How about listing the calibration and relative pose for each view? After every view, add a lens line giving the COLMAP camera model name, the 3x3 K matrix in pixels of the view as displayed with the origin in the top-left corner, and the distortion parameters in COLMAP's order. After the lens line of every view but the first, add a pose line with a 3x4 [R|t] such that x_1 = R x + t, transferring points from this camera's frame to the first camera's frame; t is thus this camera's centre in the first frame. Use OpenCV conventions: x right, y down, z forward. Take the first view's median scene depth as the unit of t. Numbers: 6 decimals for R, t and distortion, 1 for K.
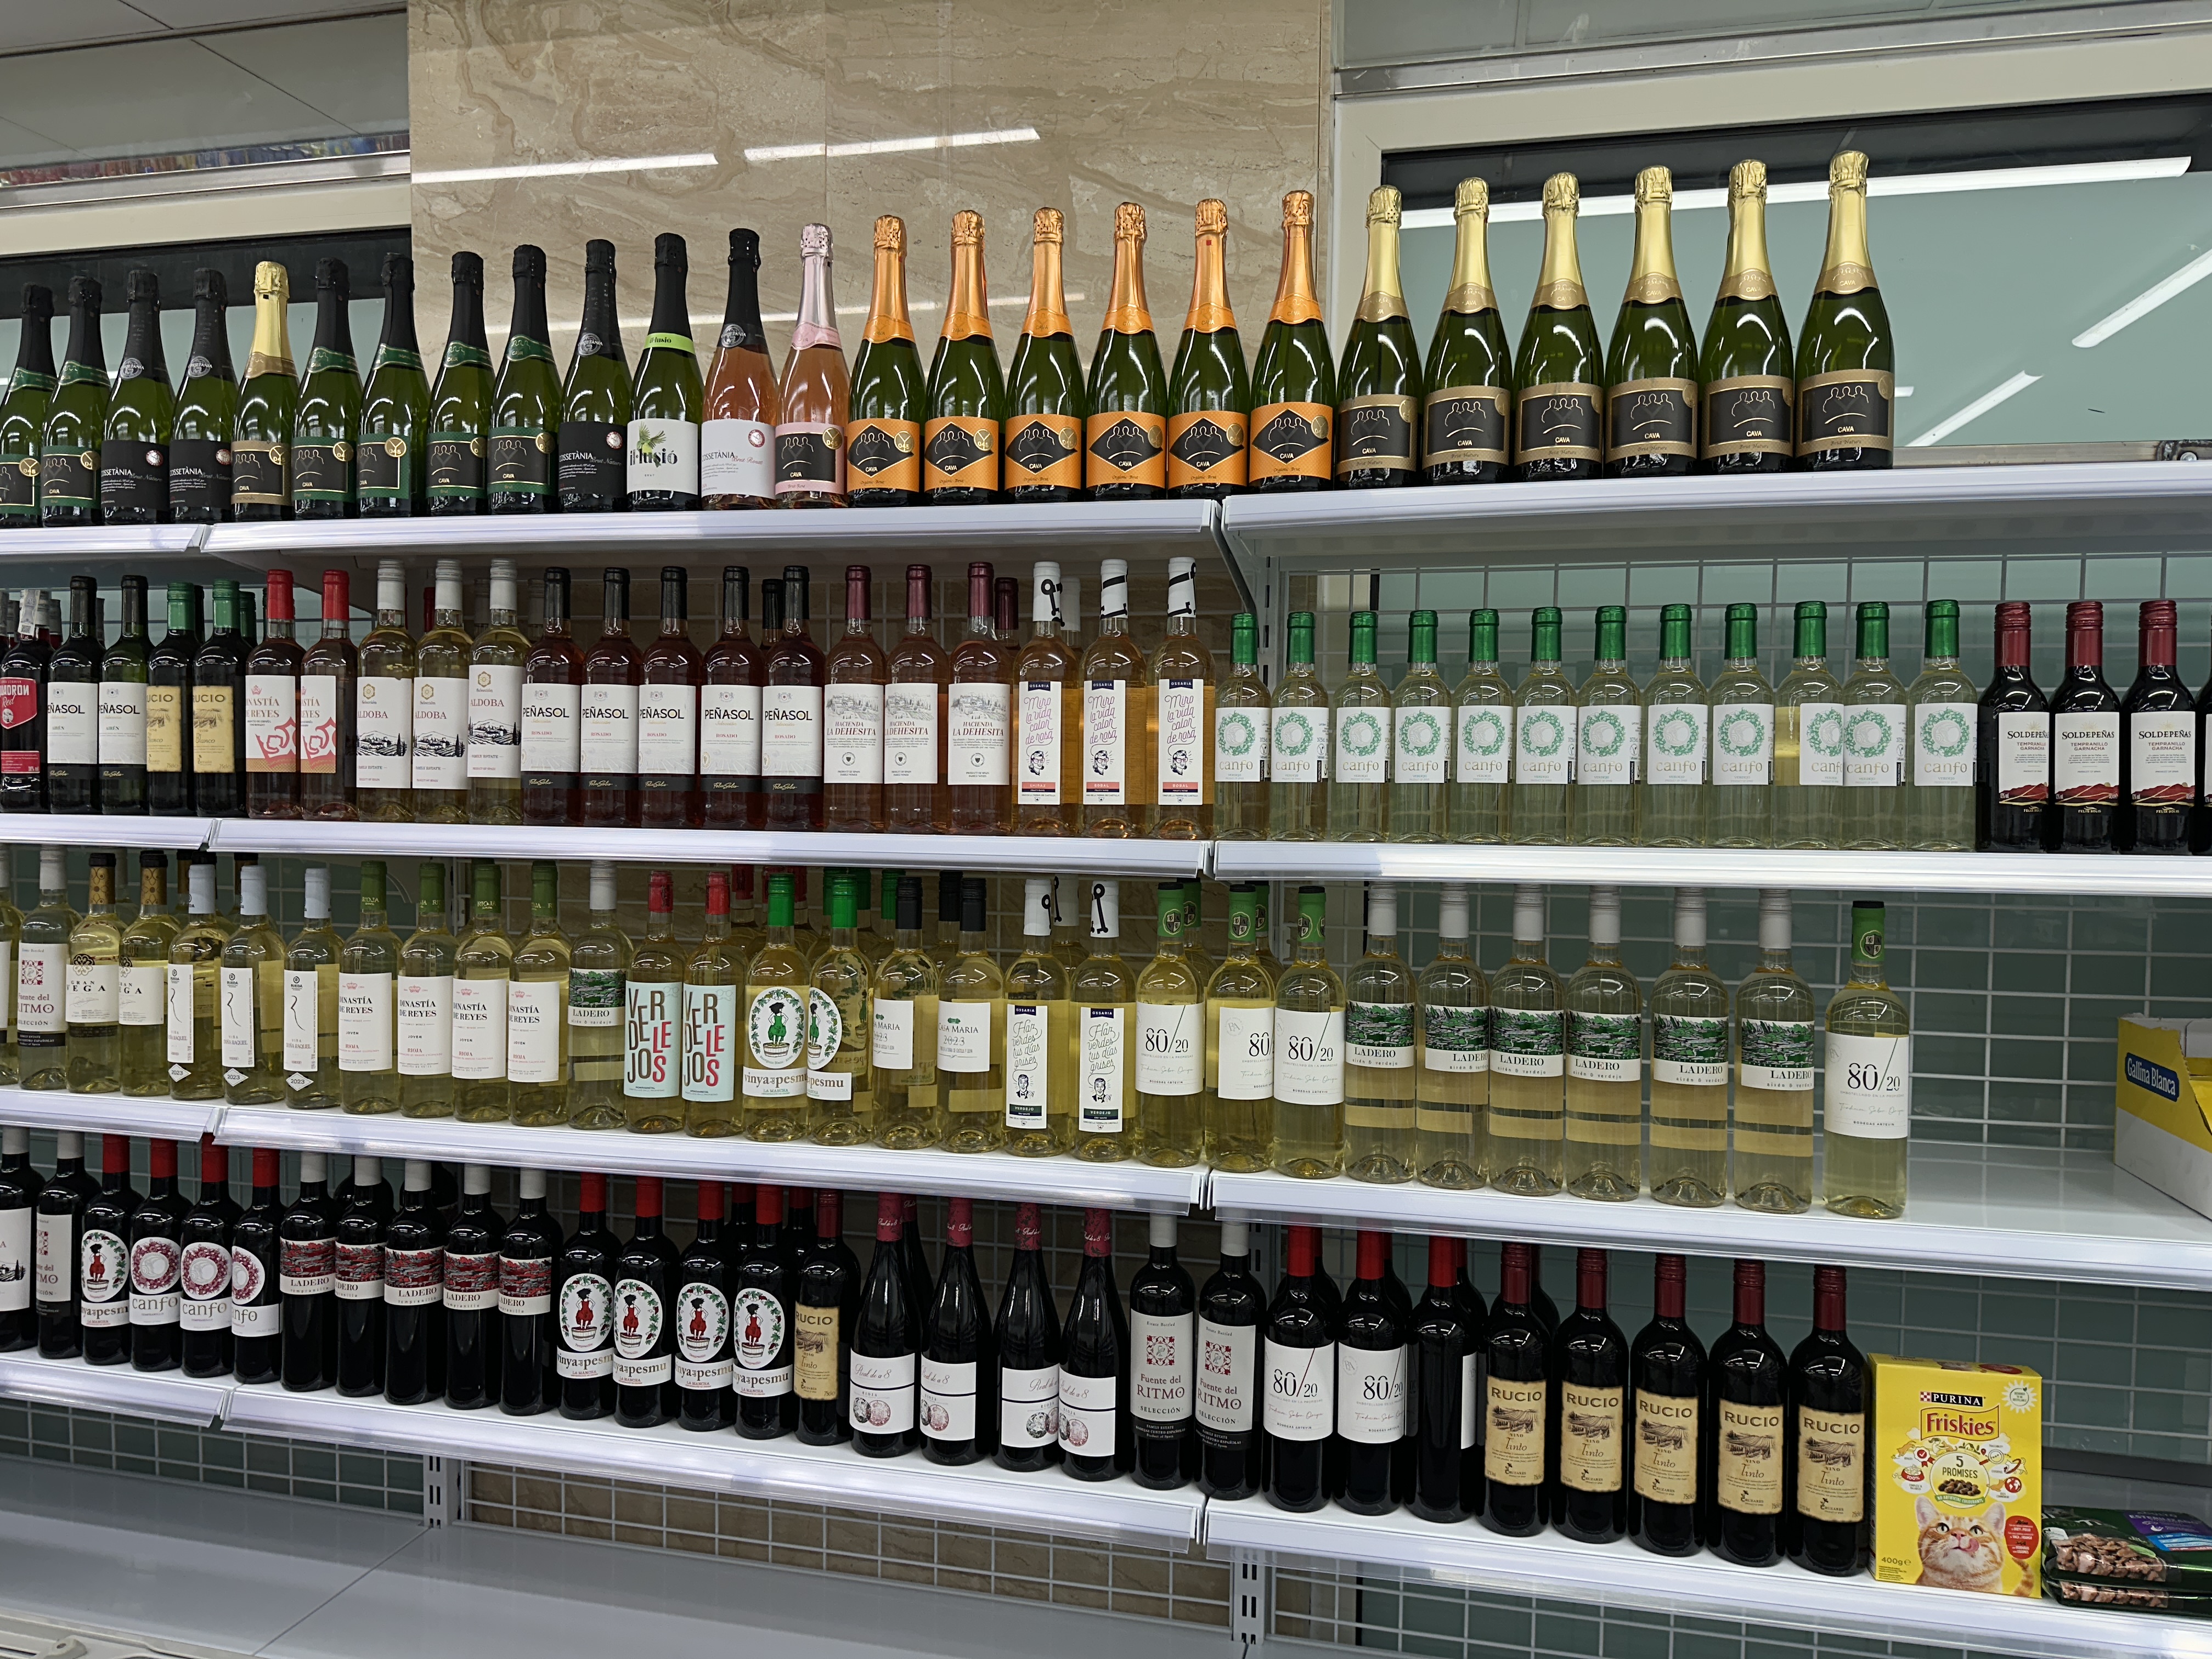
lens RADIAL K [[1546.8, 0, 1105.2], [0, 1546.8, 828.1], [0, 0, 1]] dist [-0.006024, -0.004363]
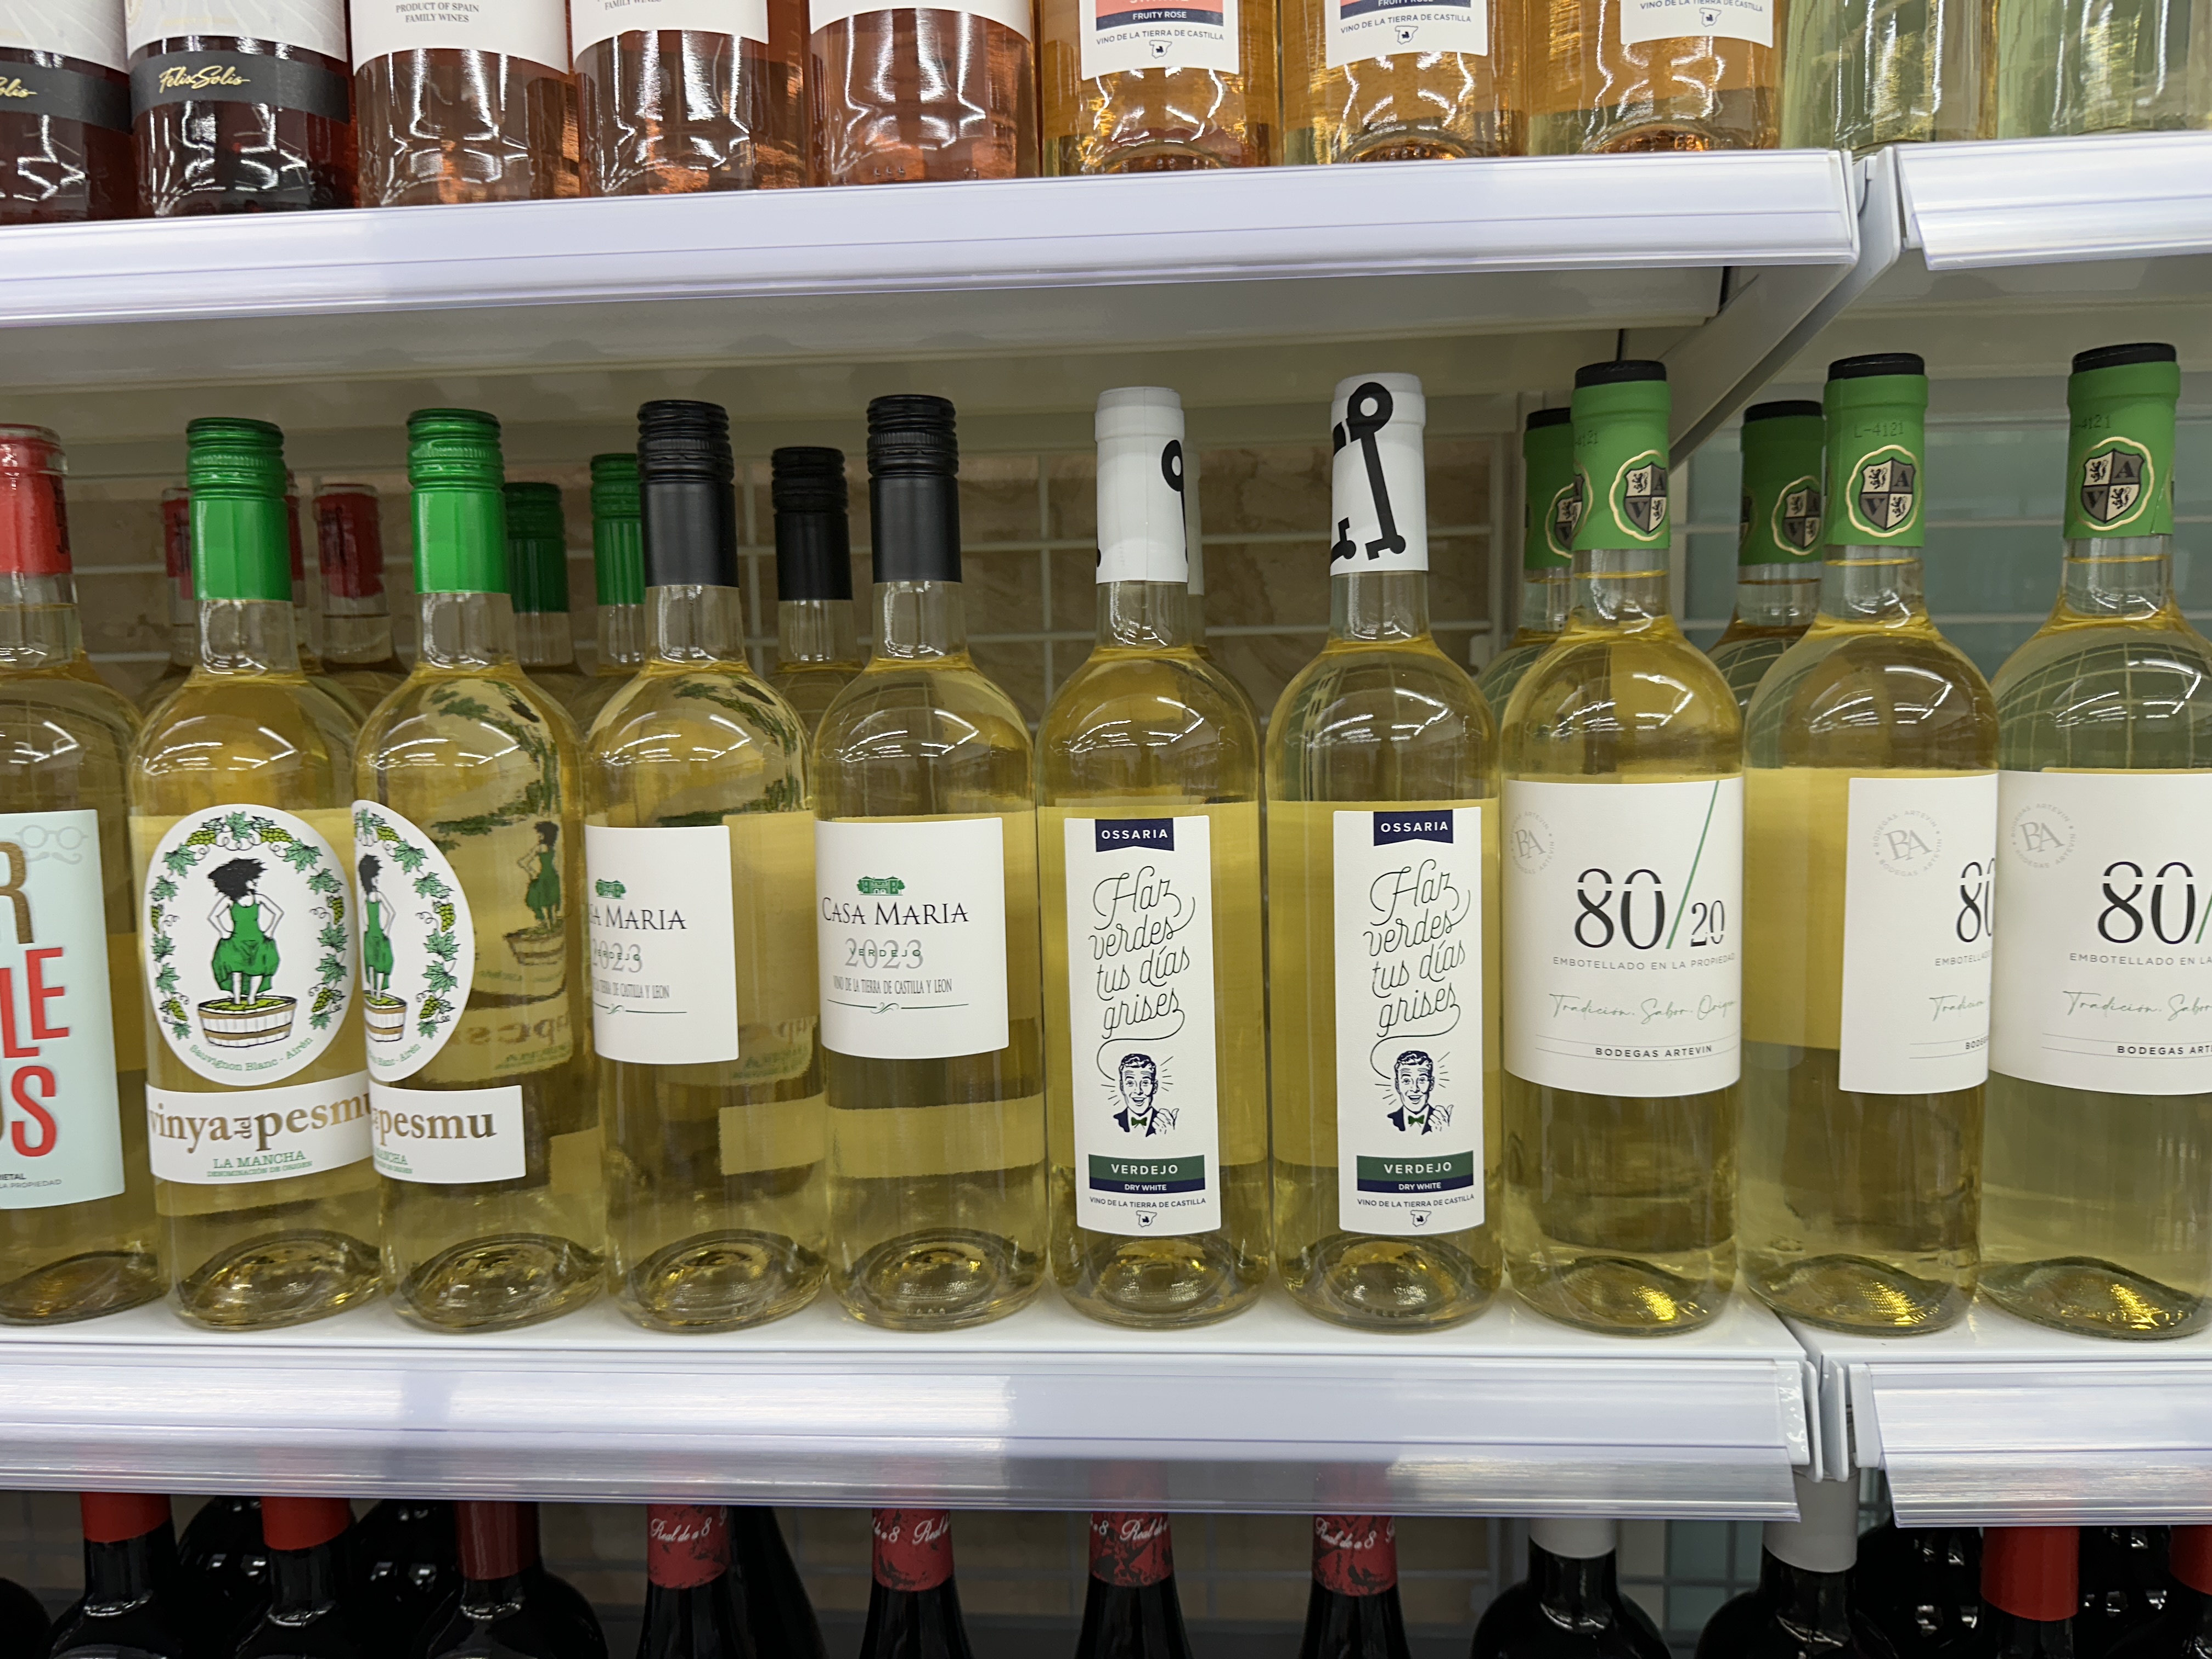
lens RADIAL K [[1546.8, 0, 1142.8], [0, 1546.8, 888.8], [0, 0, 1]] dist [-0.006024, -0.004363]
pose [[0.984959, -0.051674, 0.164883, -0.096175], [0.036112, 0.994724, 0.096025, 0.099172], [-0.168975, -0.088626, 0.981628, 0.707139]]
